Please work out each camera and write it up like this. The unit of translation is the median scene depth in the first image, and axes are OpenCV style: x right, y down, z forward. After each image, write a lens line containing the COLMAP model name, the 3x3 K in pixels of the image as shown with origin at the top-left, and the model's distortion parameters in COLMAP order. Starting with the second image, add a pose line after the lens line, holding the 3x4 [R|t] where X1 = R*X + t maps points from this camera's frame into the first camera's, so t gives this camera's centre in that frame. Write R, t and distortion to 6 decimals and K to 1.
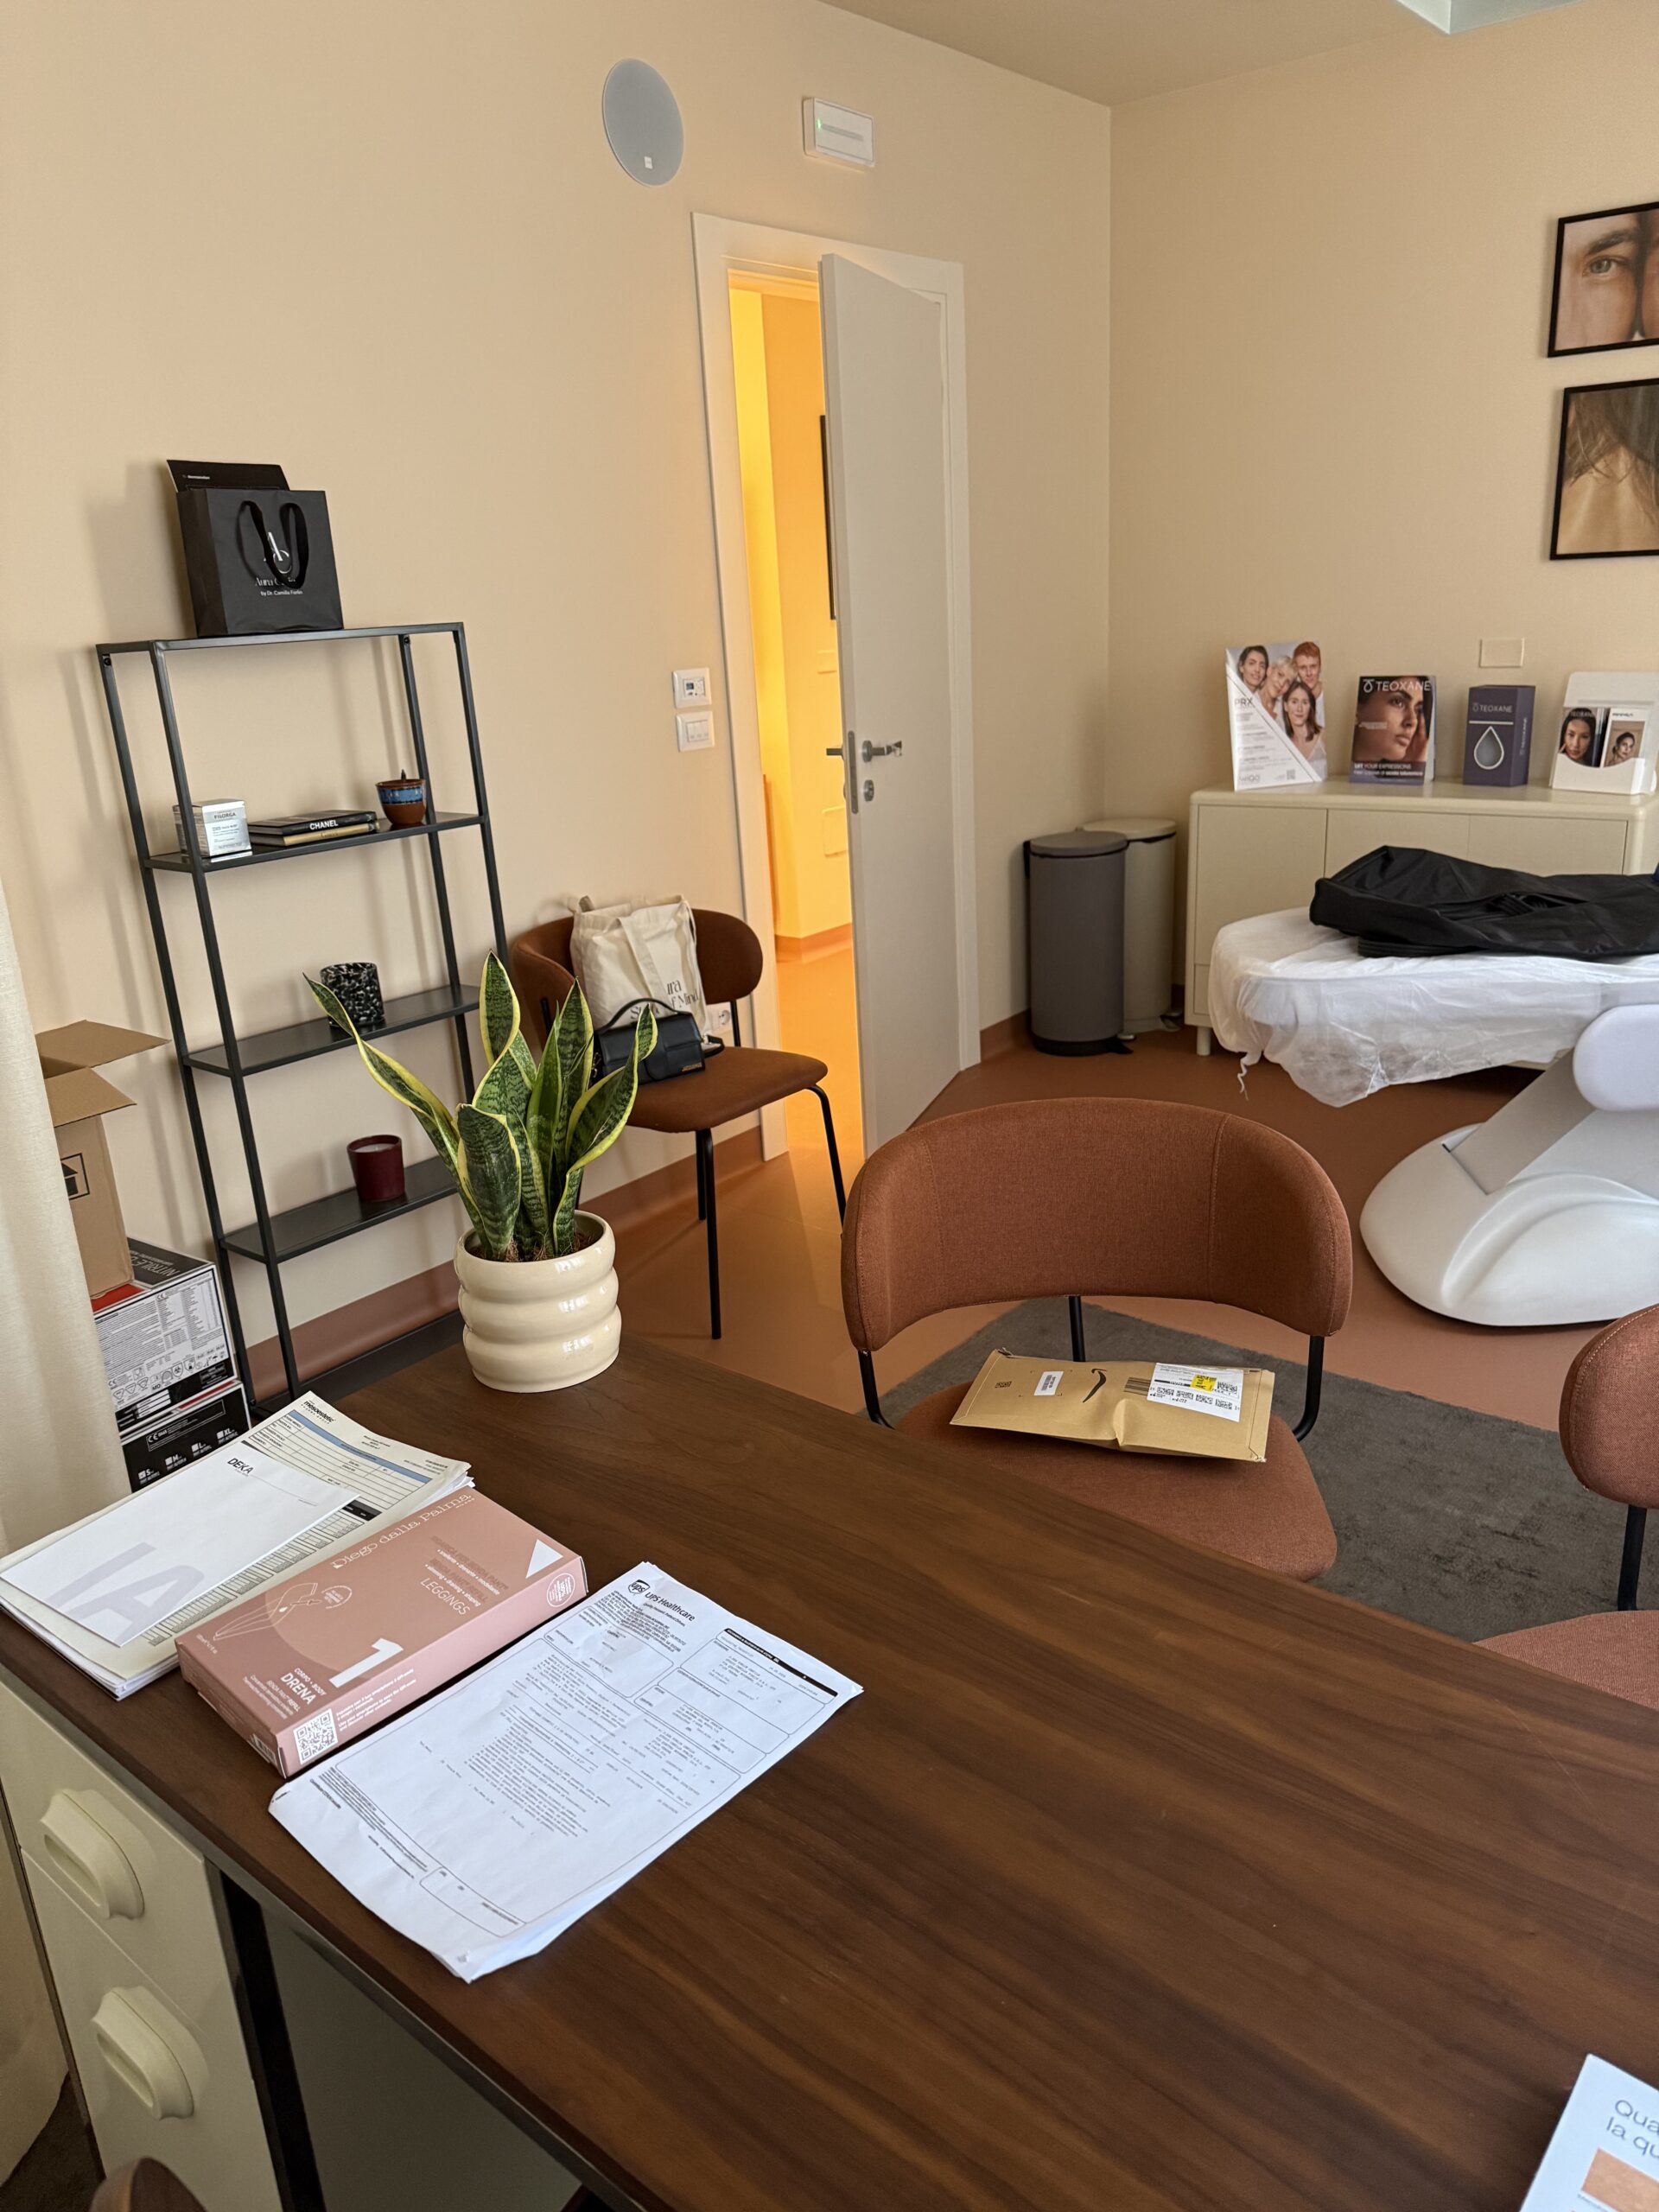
lens RADIAL K [[1583.1, 0, 828.5], [0, 1583.1, 1103.3], [0, 0, 1]] dist [-0.005017, -0.021688]
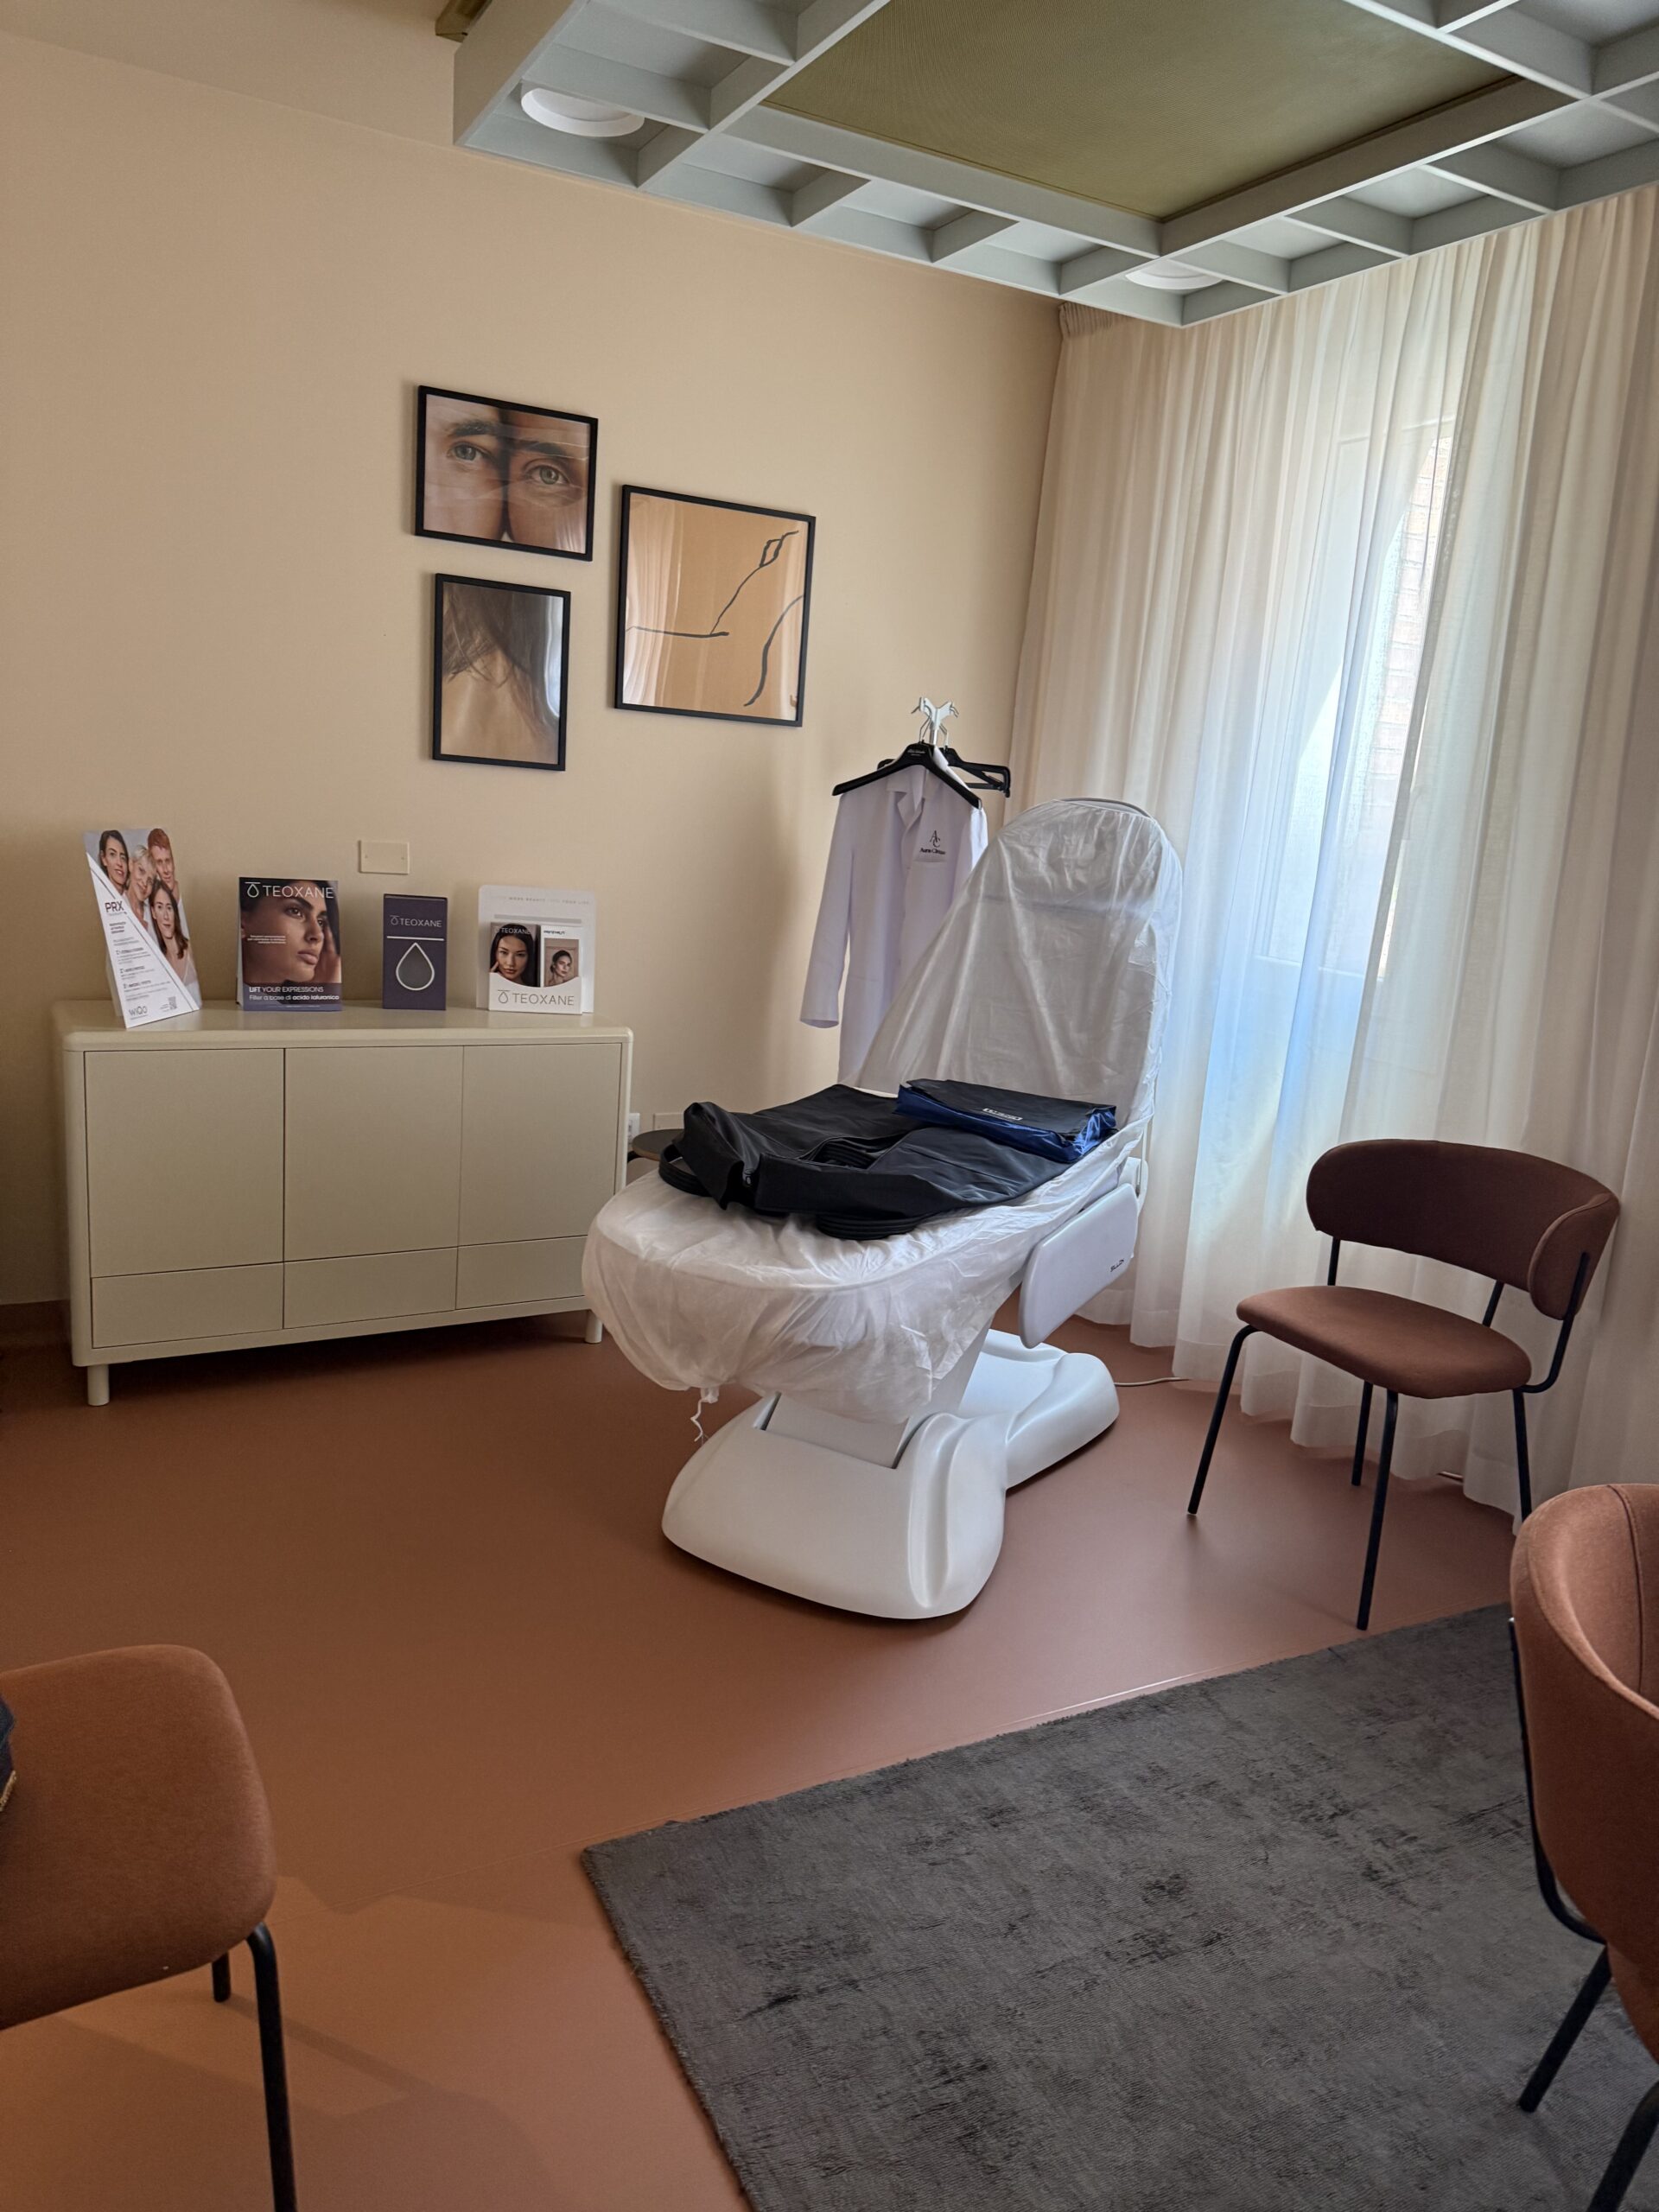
lens RADIAL K [[1583.1, 0, 829.9], [0, 1583.1, 1120.9], [0, 0, 1]] dist [-0.005017, -0.021688]
pose [[0.373428, -0.107513, 0.921408, -0.301285], [0.190388, 0.981000, 0.037306, -0.131011], [-0.907912, 0.161494, 0.386802, 0.471600]]
